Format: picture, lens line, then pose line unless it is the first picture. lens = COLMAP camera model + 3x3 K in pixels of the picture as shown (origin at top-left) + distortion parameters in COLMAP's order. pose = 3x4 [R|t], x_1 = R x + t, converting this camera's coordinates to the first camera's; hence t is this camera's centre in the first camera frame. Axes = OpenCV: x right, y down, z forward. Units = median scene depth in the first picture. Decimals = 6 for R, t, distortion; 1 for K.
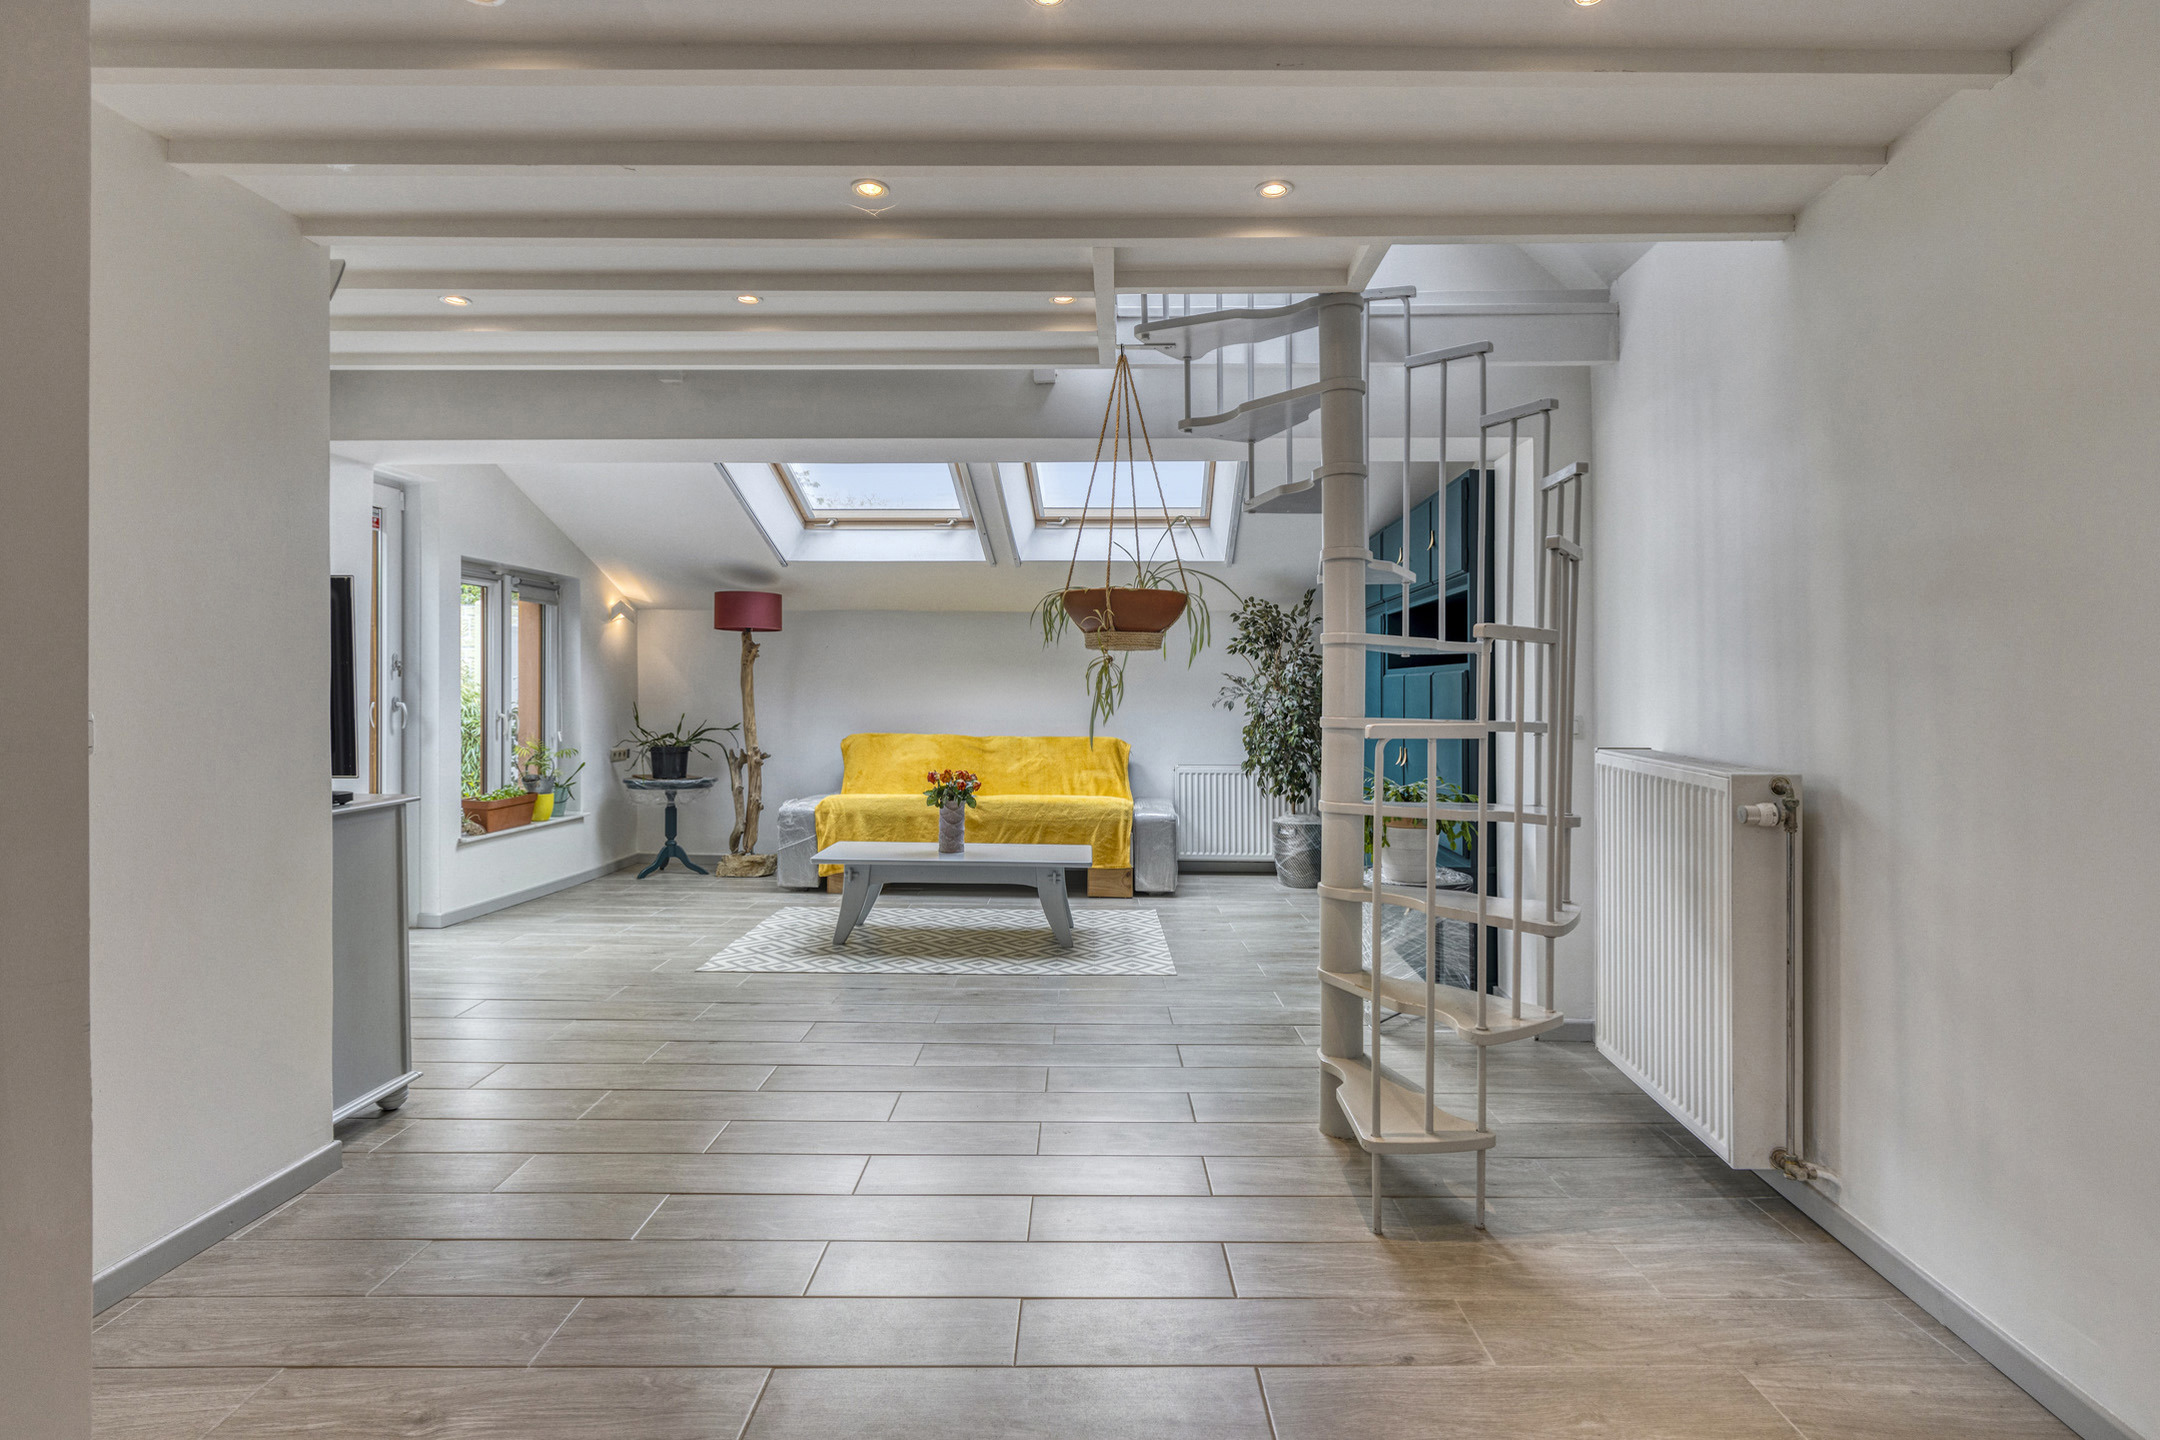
lens RADIAL K [[1038.3, 0, 1083.7], [0, 1038.3, 700.7], [0, 0, 1]] dist [0.000187, -0.000002]
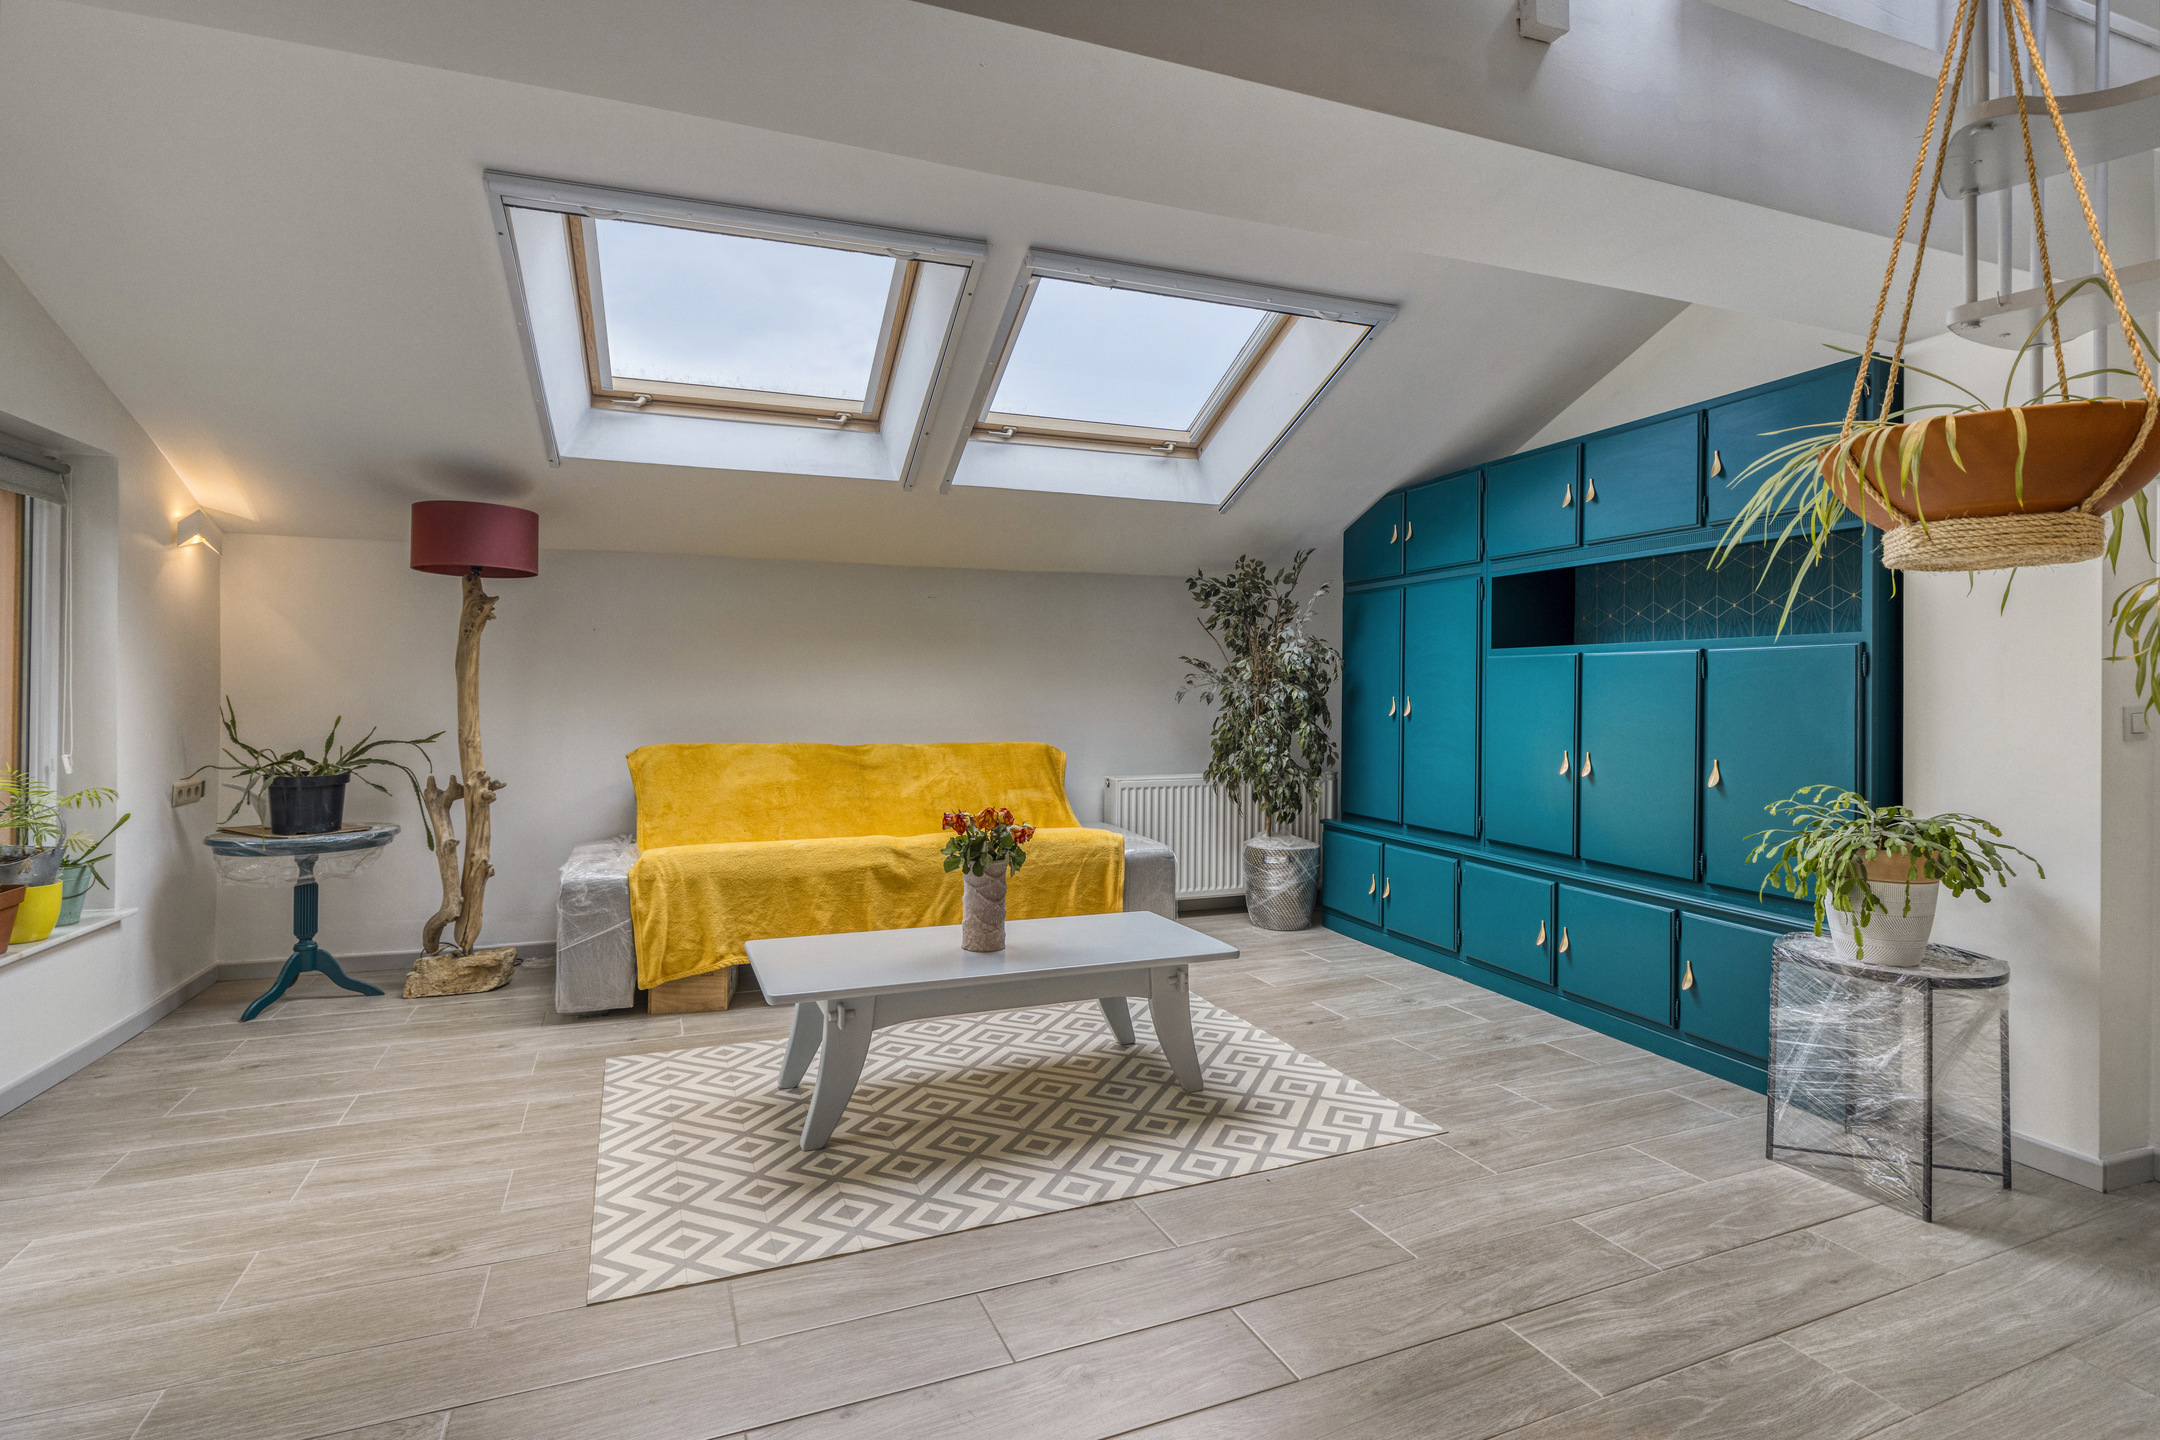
lens RADIAL K [[1022.5, 0, 1083.2], [0, 1022.5, 687.1], [0, 0, 1]] dist [-0.003739, -0.000605]
pose [[0.925776, 0.000020, 0.378073, -0.219193], [0.003579, 0.999955, -0.008816, 0.002818], [-0.378056, 0.009515, 0.925734, 0.331846]]
